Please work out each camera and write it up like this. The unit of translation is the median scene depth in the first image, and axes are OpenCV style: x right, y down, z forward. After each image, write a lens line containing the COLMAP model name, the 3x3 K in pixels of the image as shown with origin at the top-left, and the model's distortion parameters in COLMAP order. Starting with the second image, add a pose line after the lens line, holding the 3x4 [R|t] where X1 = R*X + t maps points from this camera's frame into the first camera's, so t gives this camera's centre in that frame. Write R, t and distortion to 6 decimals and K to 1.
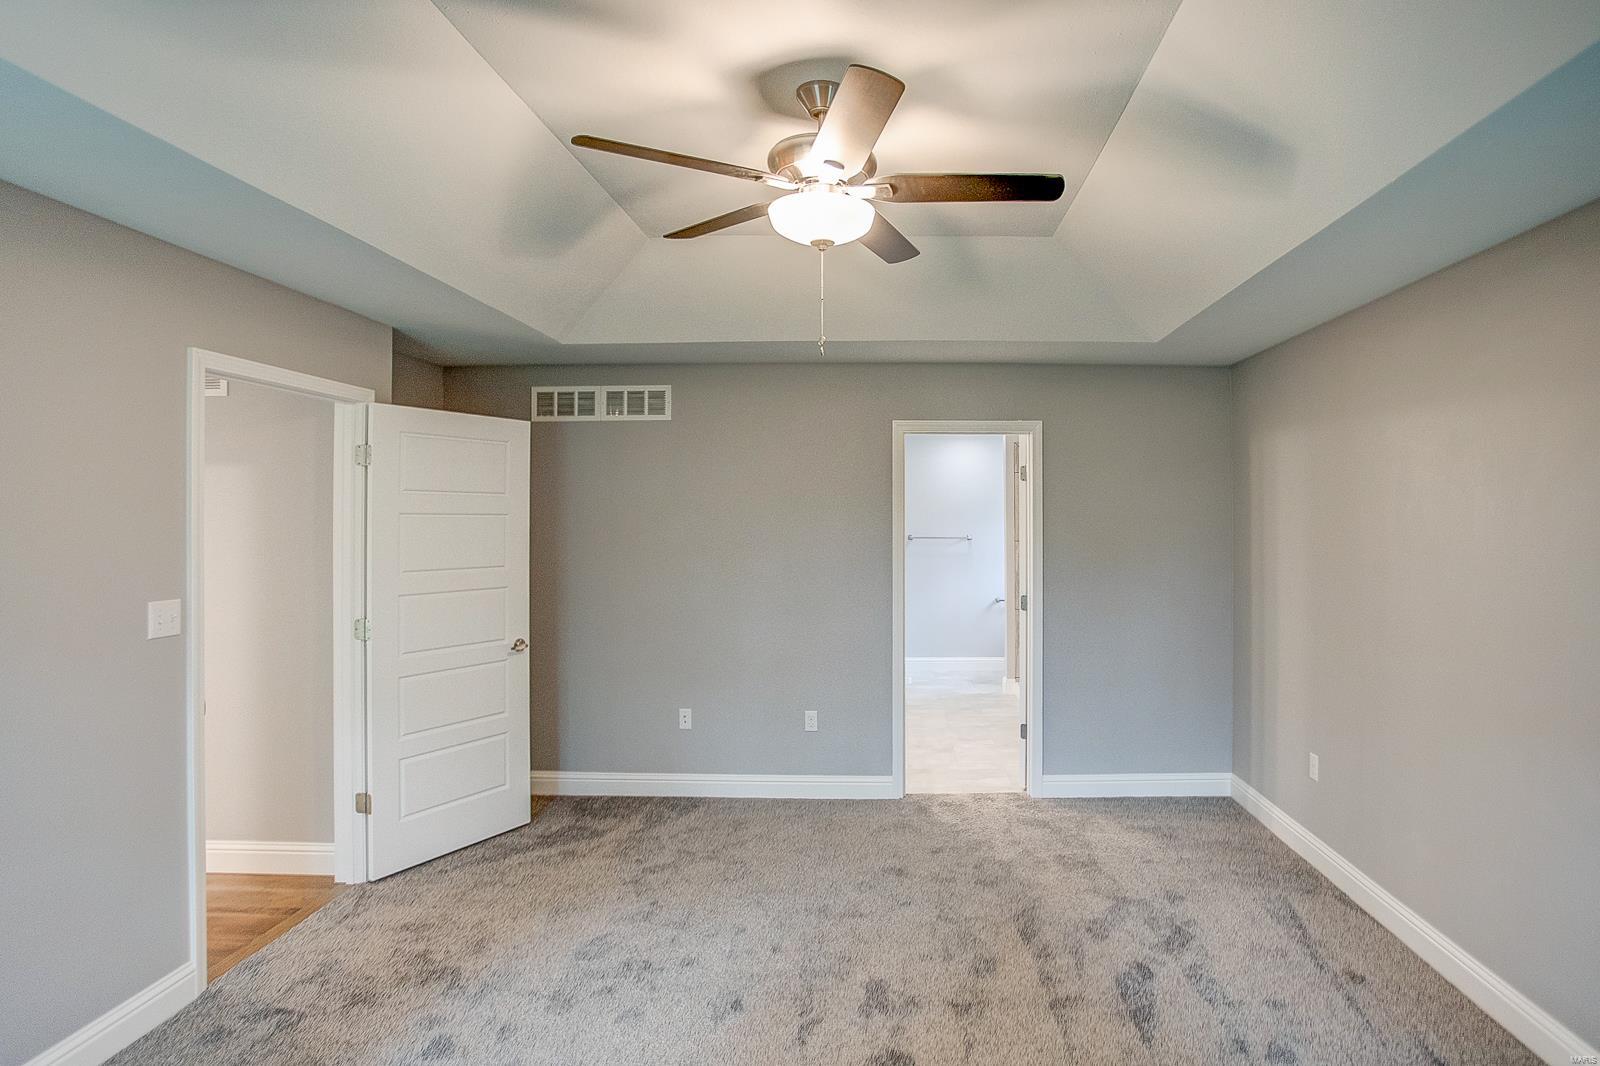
lens RADIAL K [[858.7, 0, 873.7], [0, 858.7, 508.0], [0, 0, 1]] dist [-0.057752, 0.030364]
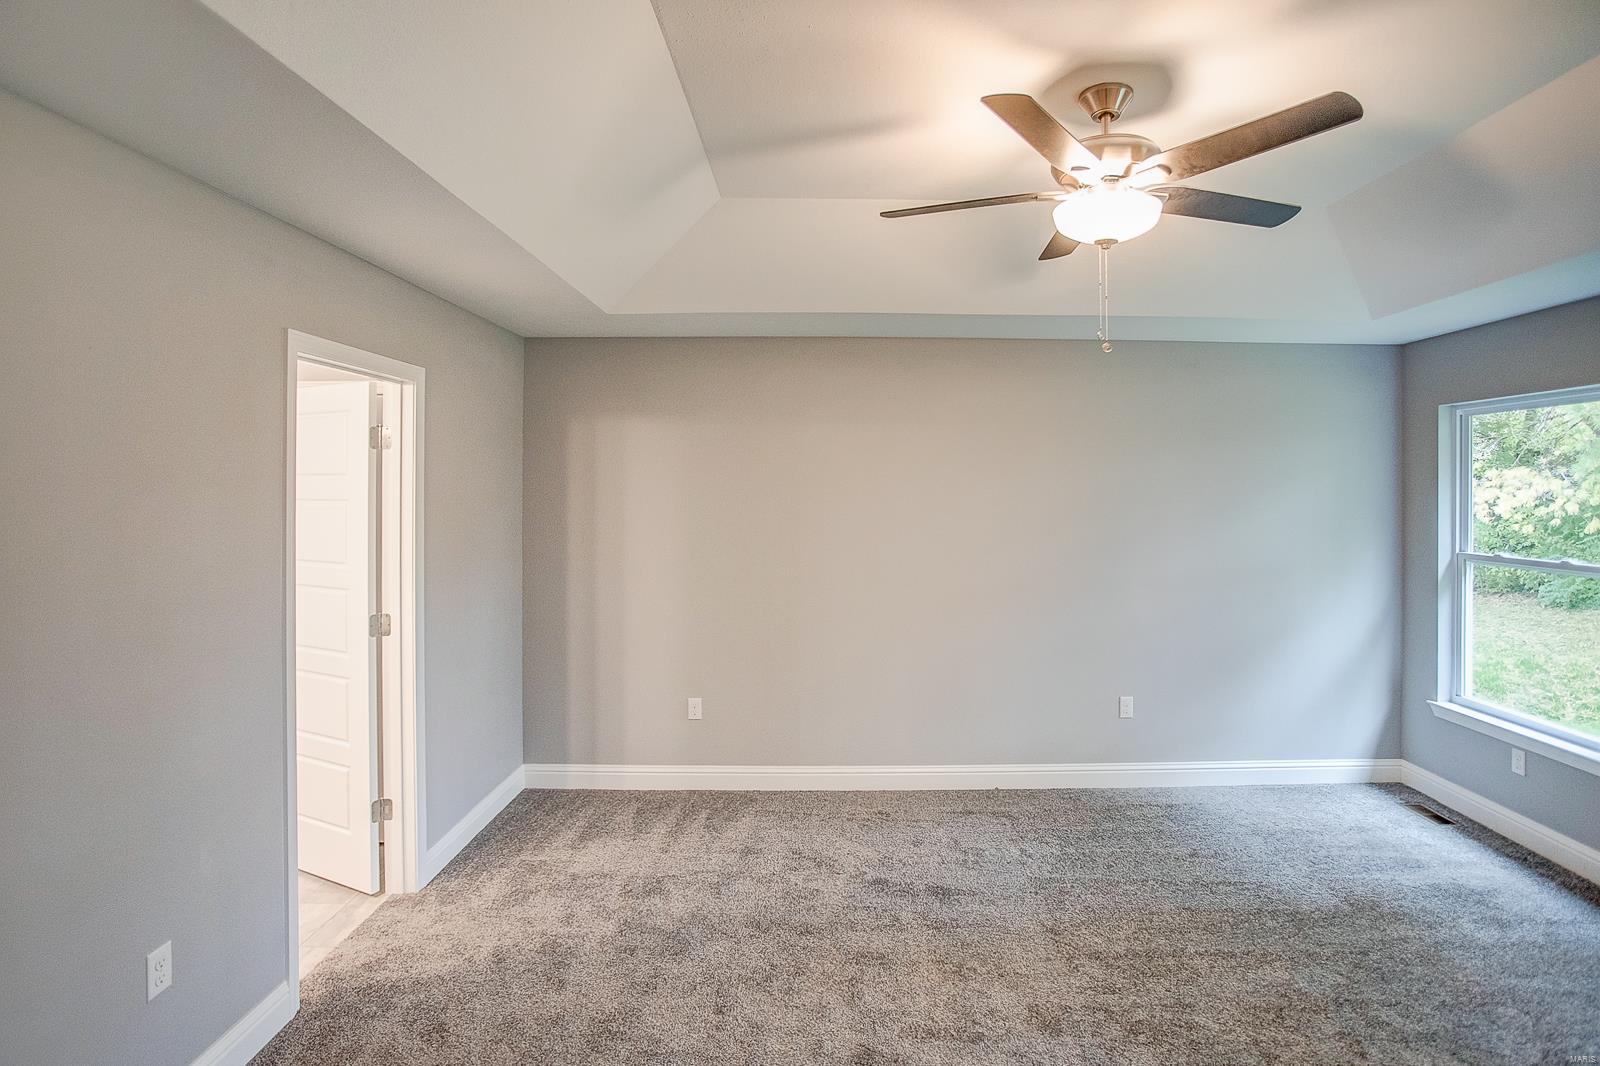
lens RADIAL K [[830.2, 0, 831.9], [0, 830.2, 487.5], [0, 0, 1]] dist [-0.002180, 0.000038]
pose [[-0.035242, -0.003026, 0.999374, -0.577624], [-0.015373, 0.999879, 0.002485, -0.008553], [-0.999261, -0.015276, -0.035284, 0.752977]]
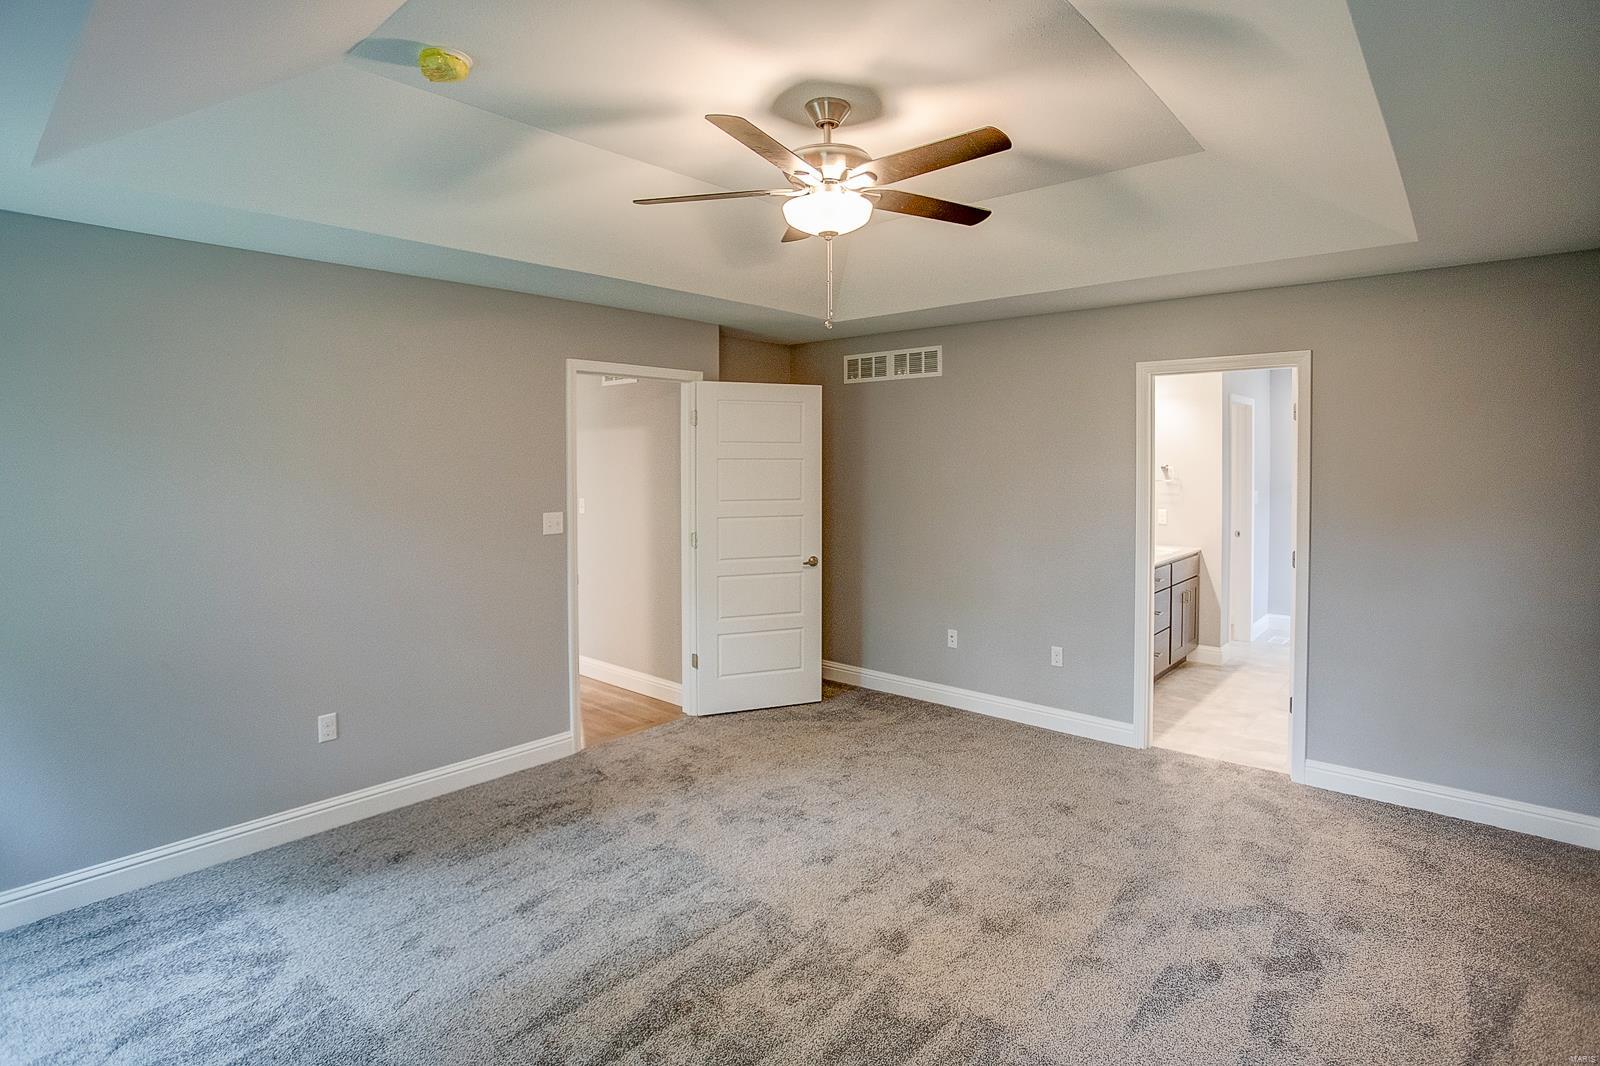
lens RADIAL K [[806.4, 0, 787.7], [0, 806.4, 474.2], [0, 0, 1]] dist [-0.065353, 0.034877]
pose [[0.758492, 0.012127, -0.651569, 0.348754], [0.008196, 0.999570, 0.028145, -0.004419], [0.651631, -0.026688, 0.758067, 0.060807]]
